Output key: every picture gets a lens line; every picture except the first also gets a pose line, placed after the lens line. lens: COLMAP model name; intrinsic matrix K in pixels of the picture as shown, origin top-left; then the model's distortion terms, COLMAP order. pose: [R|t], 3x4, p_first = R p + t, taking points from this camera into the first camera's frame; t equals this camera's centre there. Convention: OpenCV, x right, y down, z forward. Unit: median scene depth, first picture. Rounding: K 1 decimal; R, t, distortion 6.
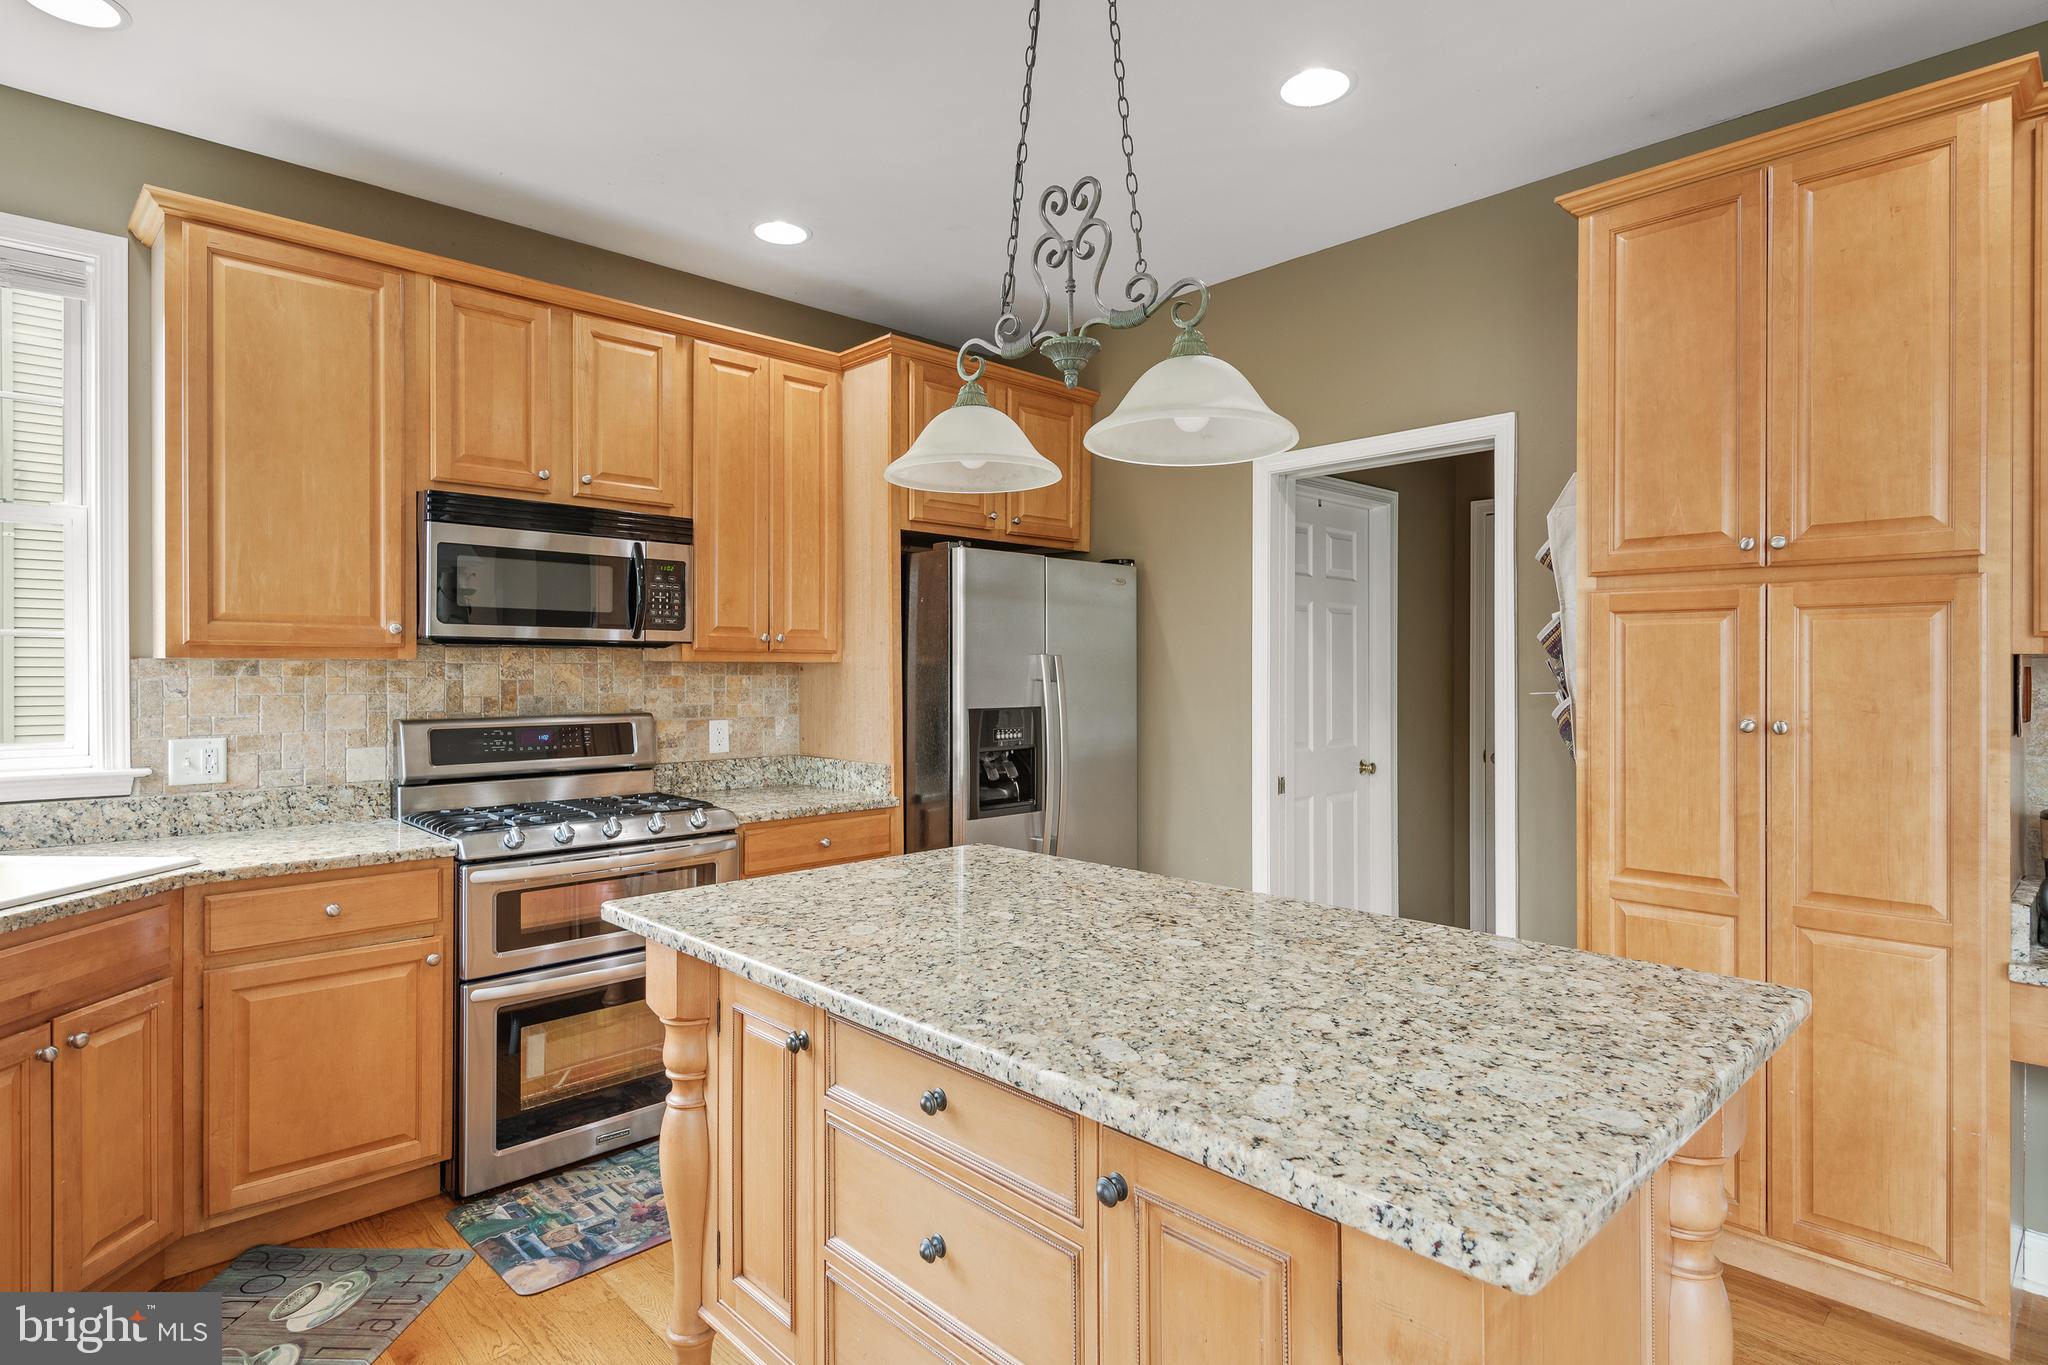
lens RADIAL K [[1075.6, 0, 1015.3], [0, 1075.6, 678.4], [0, 0, 1]] dist [0.034676, -0.008100]
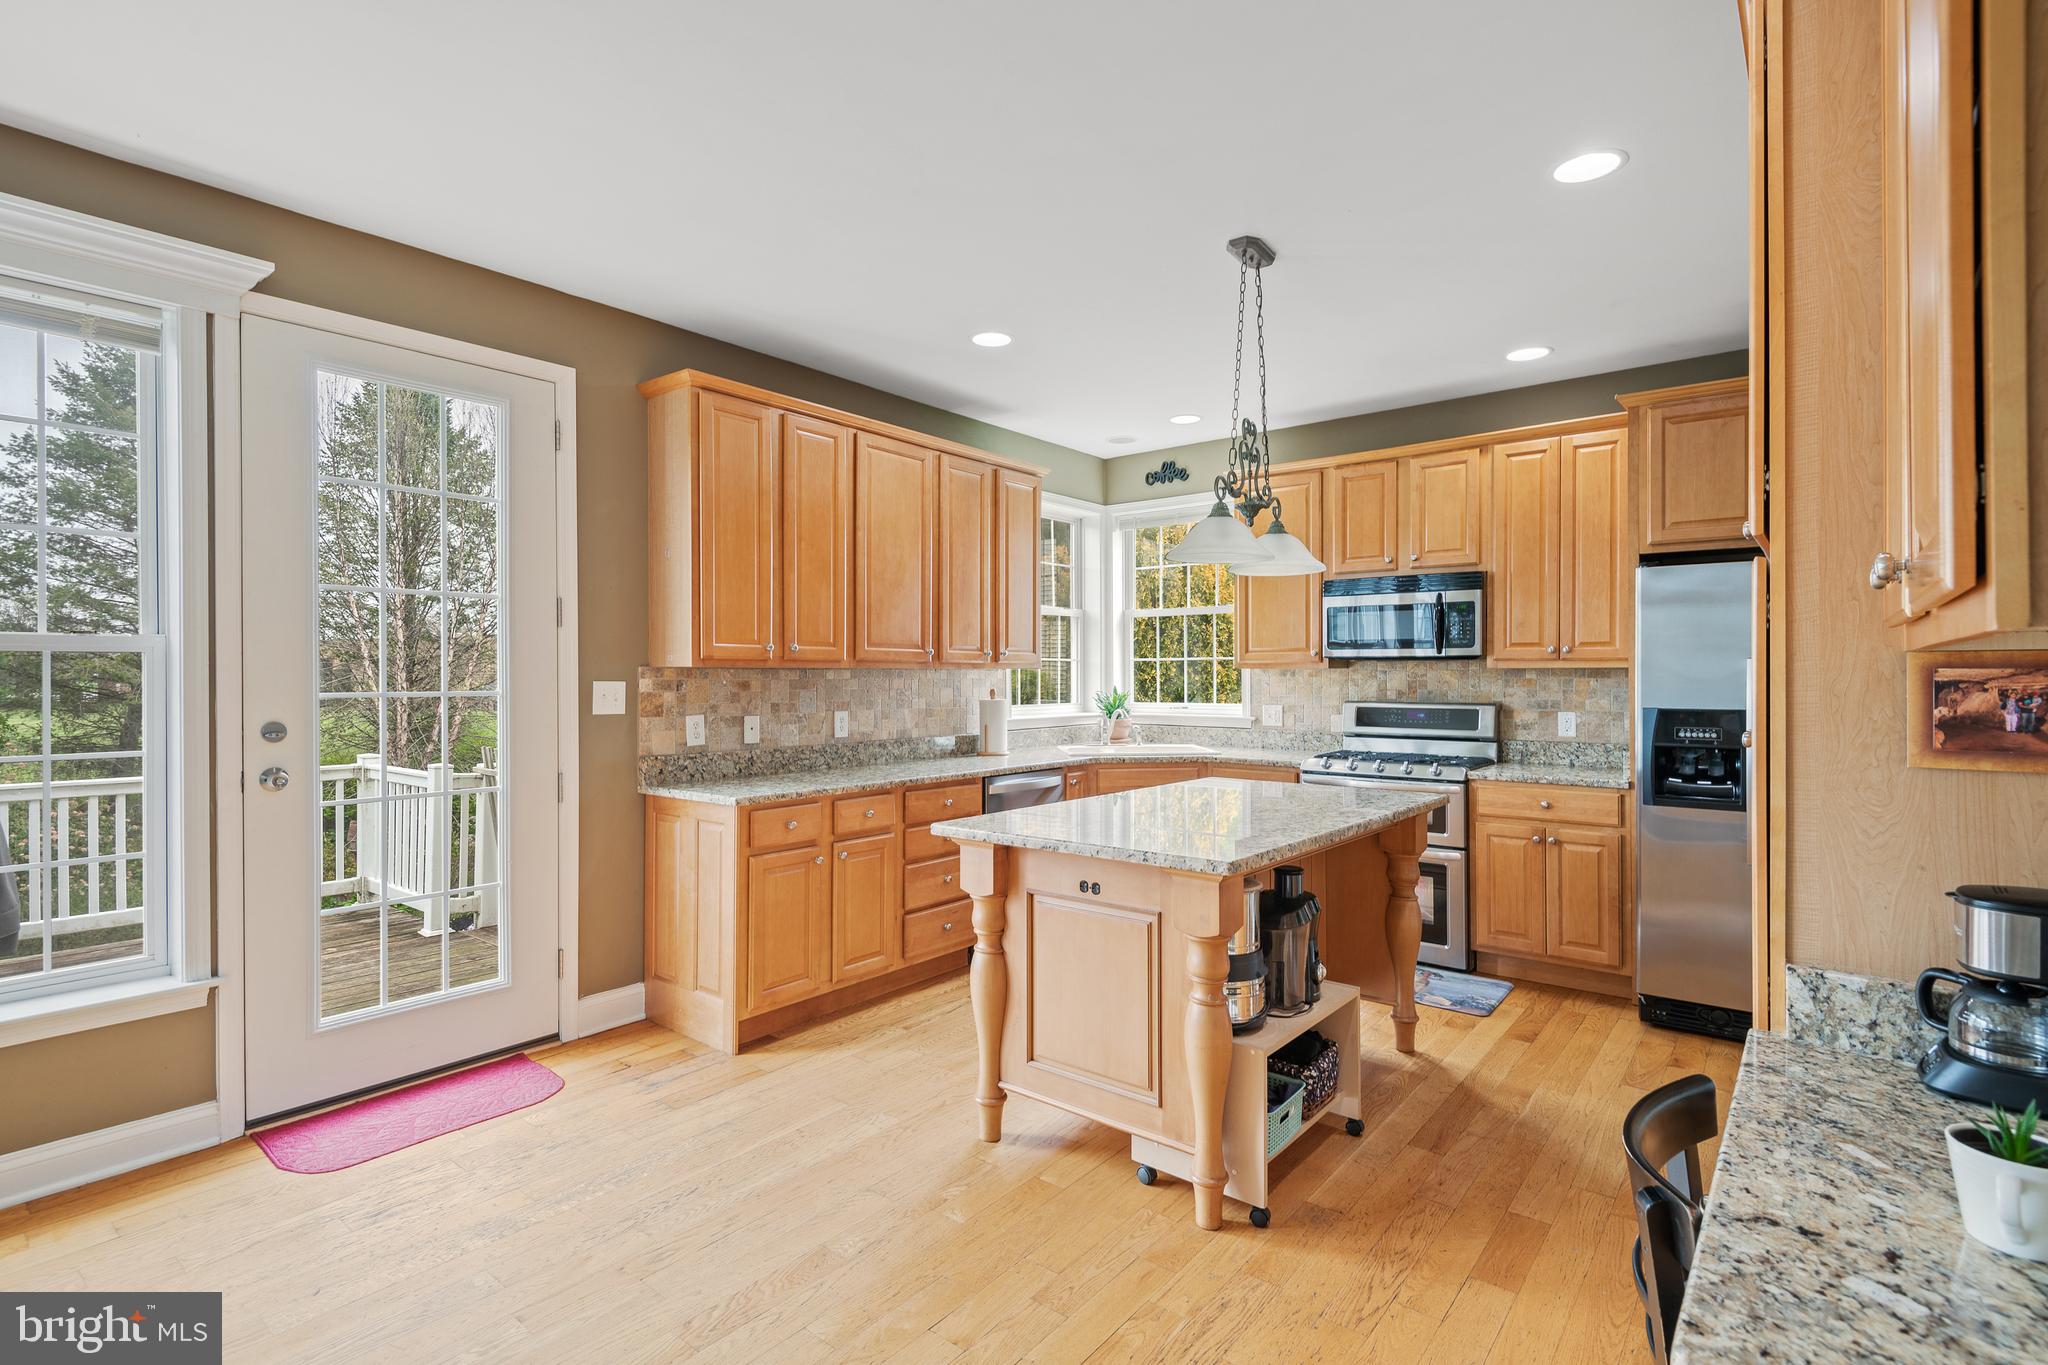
lens RADIAL K [[965.2, 0, 1021.4], [0, 965.2, 675.6], [0, 0, 1]] dist [0.029736, -0.003059]
pose [[0.132020, 0.001281, -0.991246, 1.065752], [-0.008435, 0.999964, 0.000169, -0.000730], [0.991211, 0.008339, 0.132026, 0.235875]]
